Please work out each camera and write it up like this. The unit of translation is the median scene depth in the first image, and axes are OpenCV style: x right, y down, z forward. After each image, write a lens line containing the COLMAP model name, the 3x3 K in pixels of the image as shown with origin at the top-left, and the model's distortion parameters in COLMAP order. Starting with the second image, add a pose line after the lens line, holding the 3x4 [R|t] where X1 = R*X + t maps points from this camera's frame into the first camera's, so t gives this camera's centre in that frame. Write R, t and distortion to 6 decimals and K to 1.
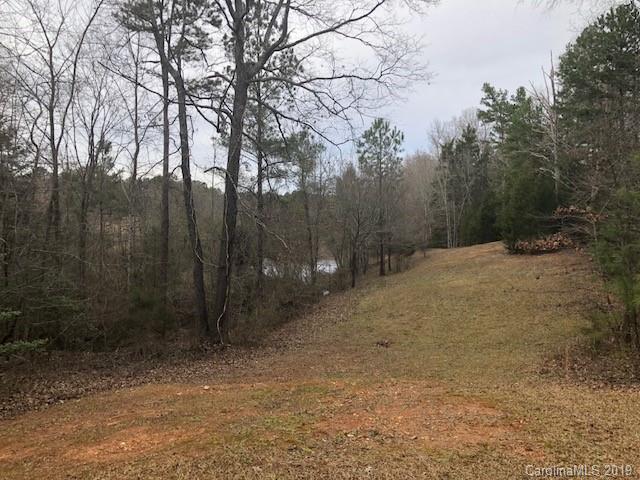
lens RADIAL K [[523.9, 0, 320.0], [0, 523.9, 240.0], [0, 0, 1]] dist [-0.004274, -0.001143]
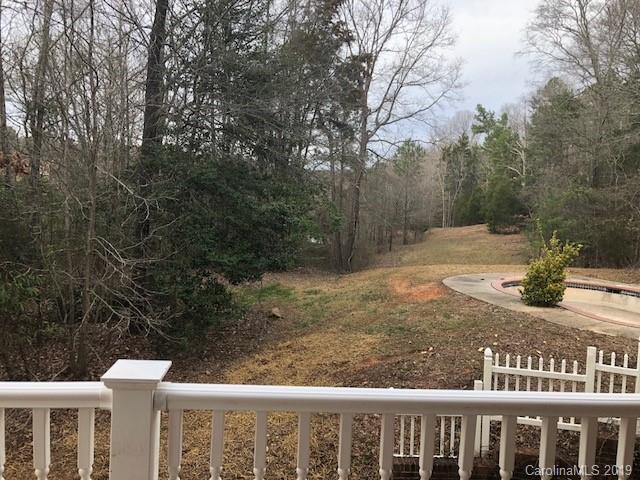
lens RADIAL K [[513.9, 0, 320.0], [0, 513.9, 240.0], [0, 0, 1]] dist [0.003118, 0.000539]
pose [[0.998481, 0.041058, 0.036746, -0.121095], [-0.042947, 0.997713, 0.052199, -0.007502], [-0.034519, -0.053698, 0.997960, -0.309175]]
